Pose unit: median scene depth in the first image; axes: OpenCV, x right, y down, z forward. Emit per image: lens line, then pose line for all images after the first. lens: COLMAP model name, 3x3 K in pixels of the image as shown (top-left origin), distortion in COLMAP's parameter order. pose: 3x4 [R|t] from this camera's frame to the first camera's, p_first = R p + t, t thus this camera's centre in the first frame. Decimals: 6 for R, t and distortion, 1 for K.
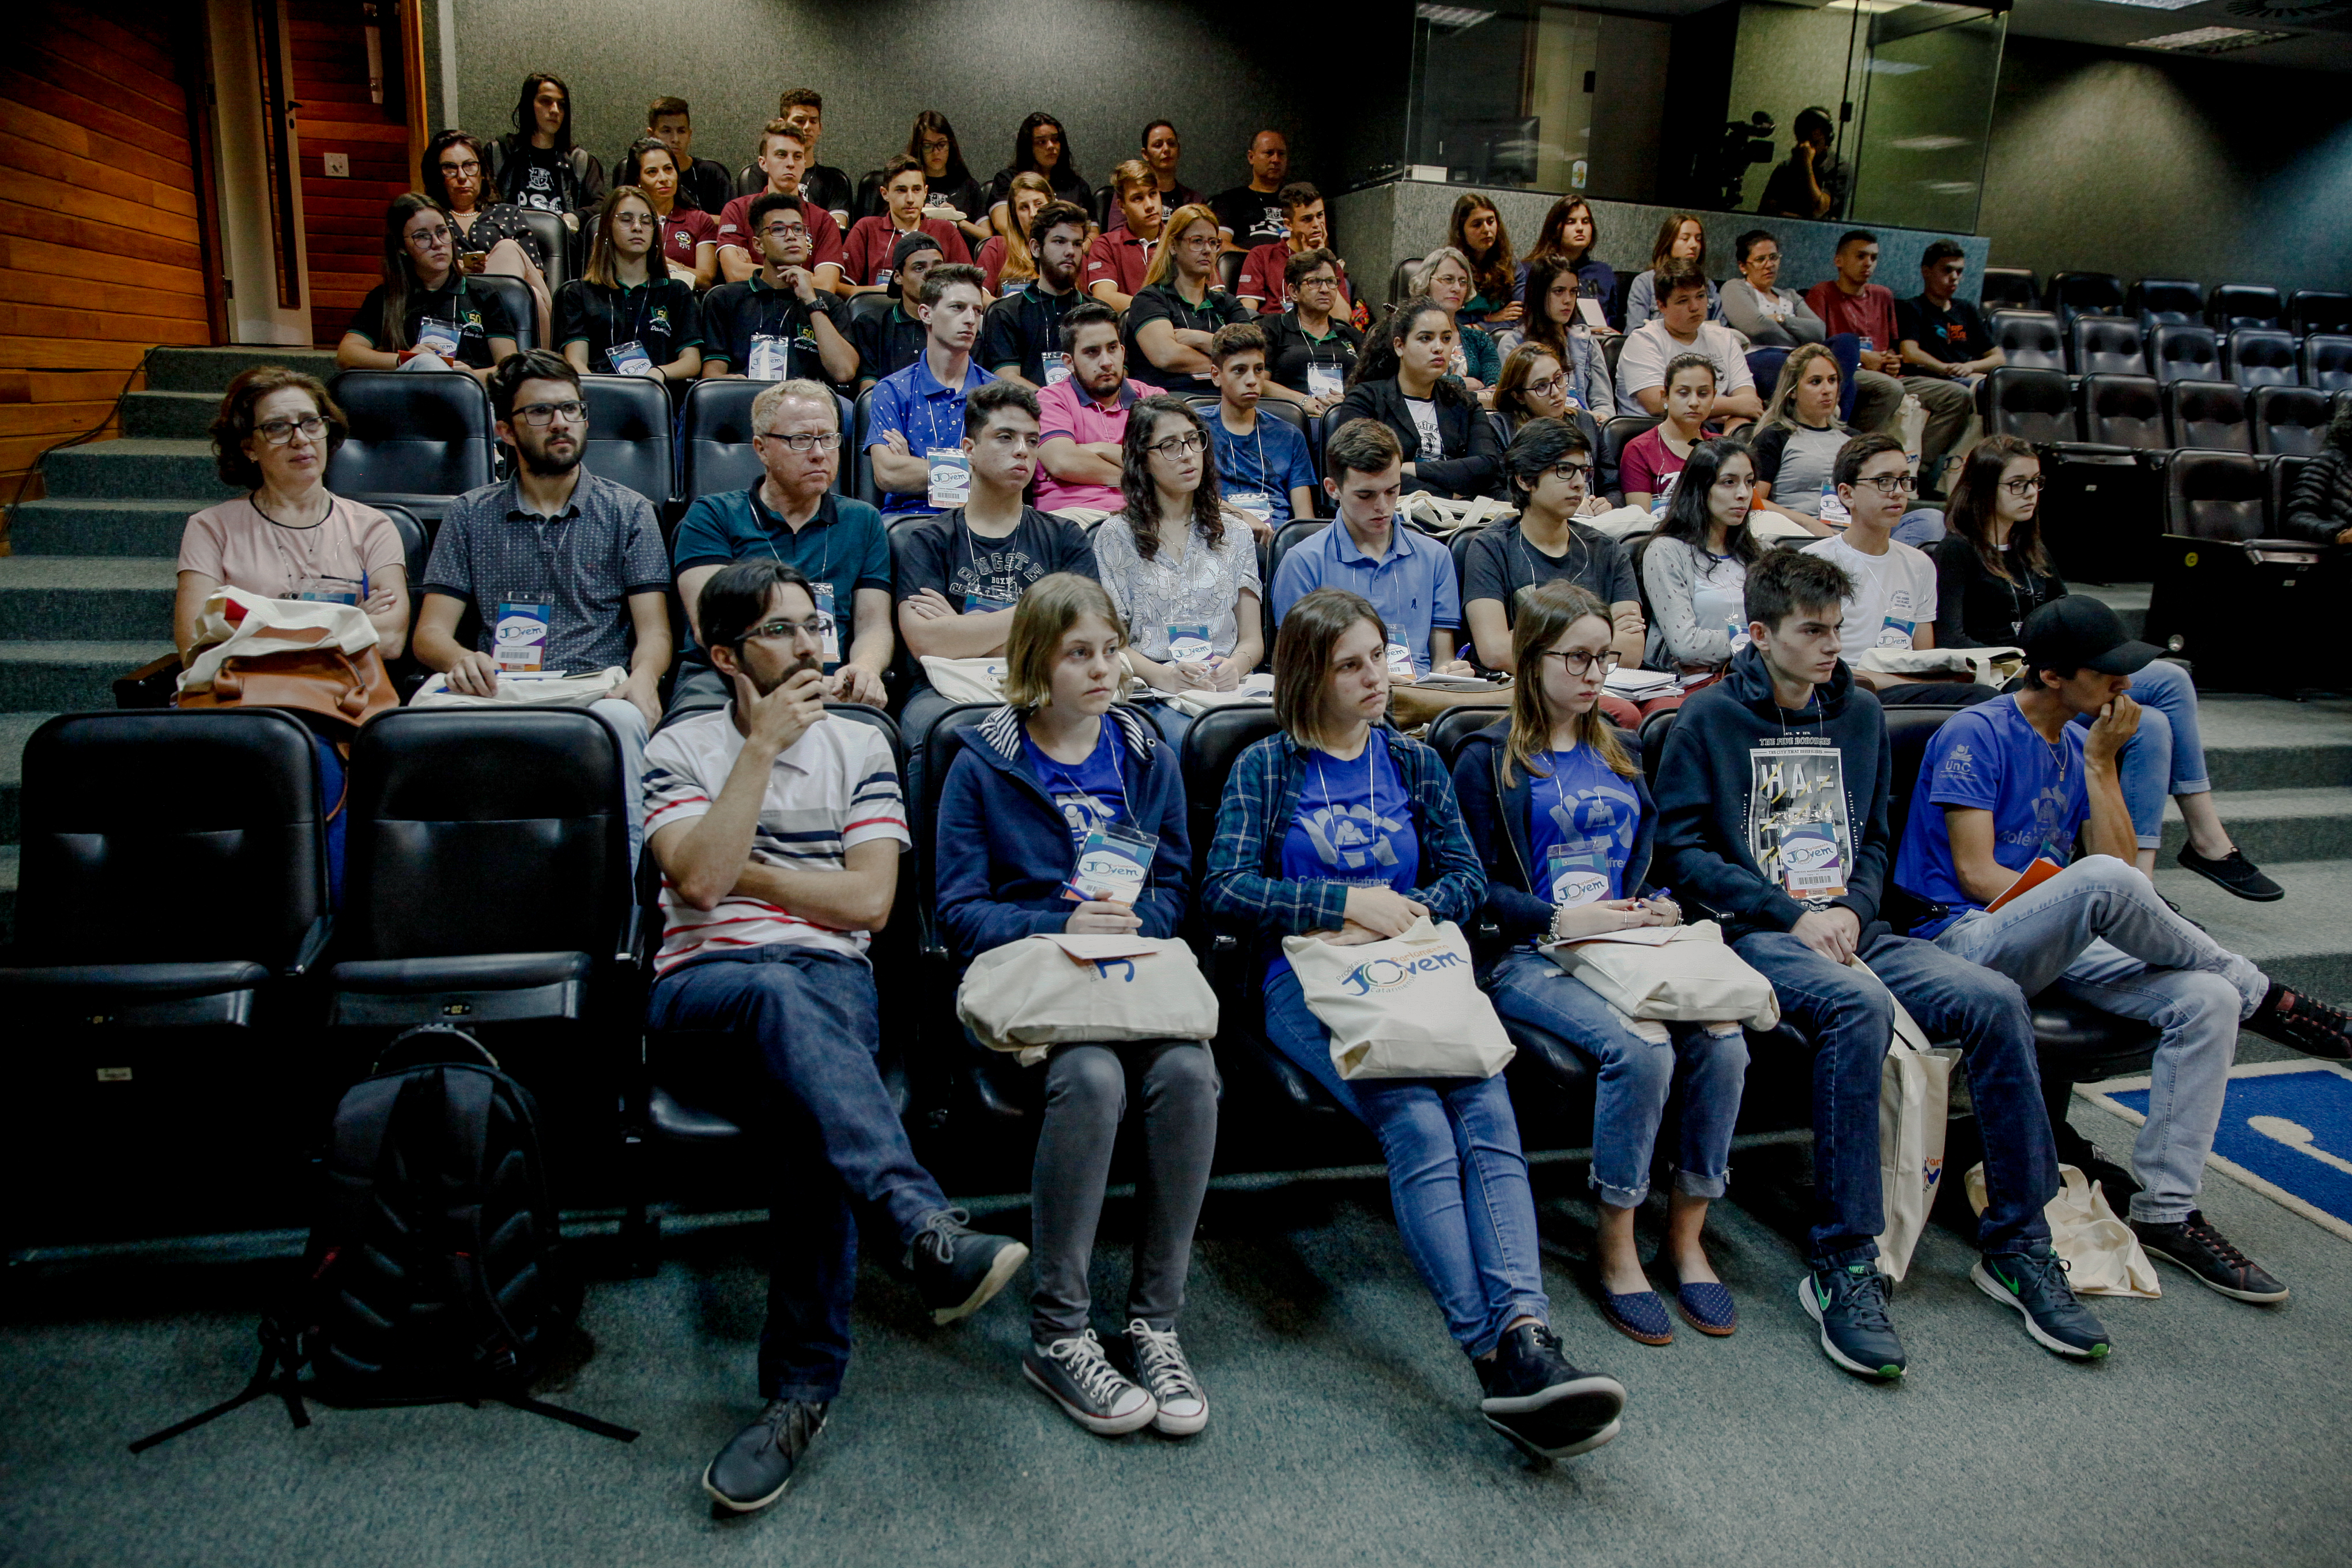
lens RADIAL K [[1617.9, 0, 1176.0], [0, 1617.9, 784.0], [0, 0, 1]] dist [-0.078360, 0.062170]
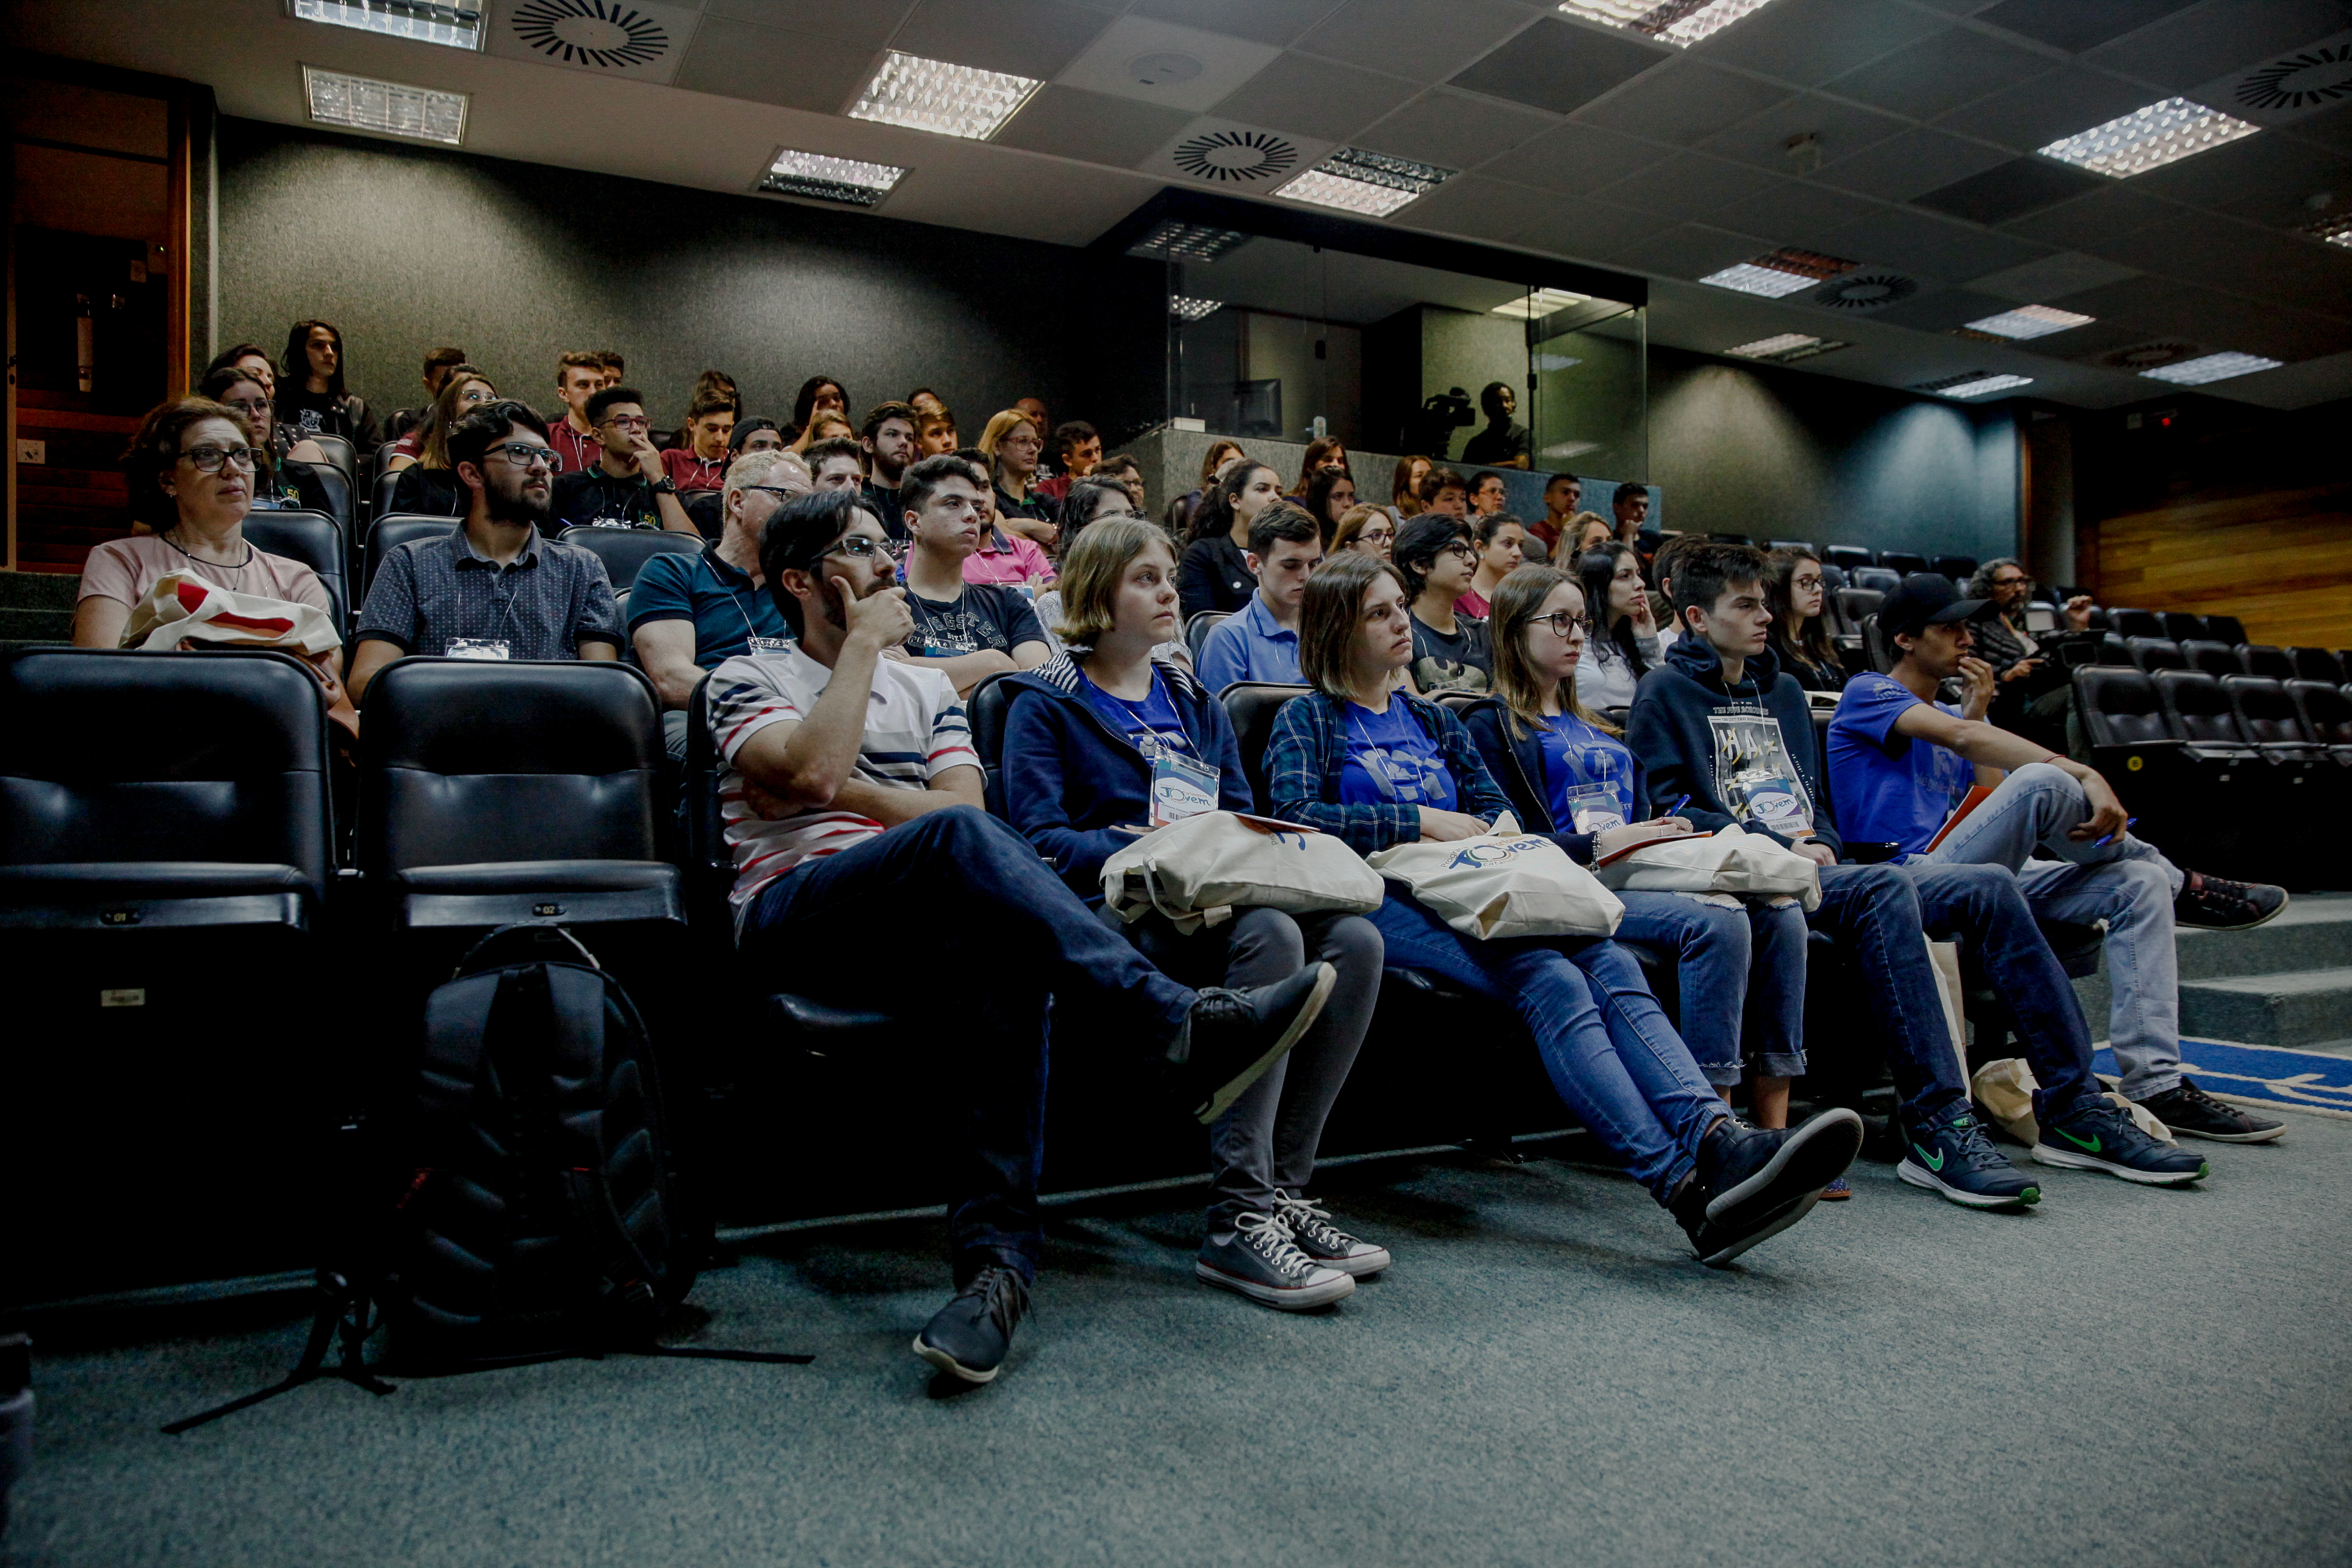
lens RADIAL K [[1617.9, 0, 1176.0], [0, 1617.9, 784.0], [0, 0, 1]] dist [-0.078360, 0.062170]
pose [[0.974332, -0.047844, 0.219974, -0.251769], [0.099630, 0.967892, -0.230779, 0.257649], [-0.201869, 0.246772, 0.947815, 0.062258]]
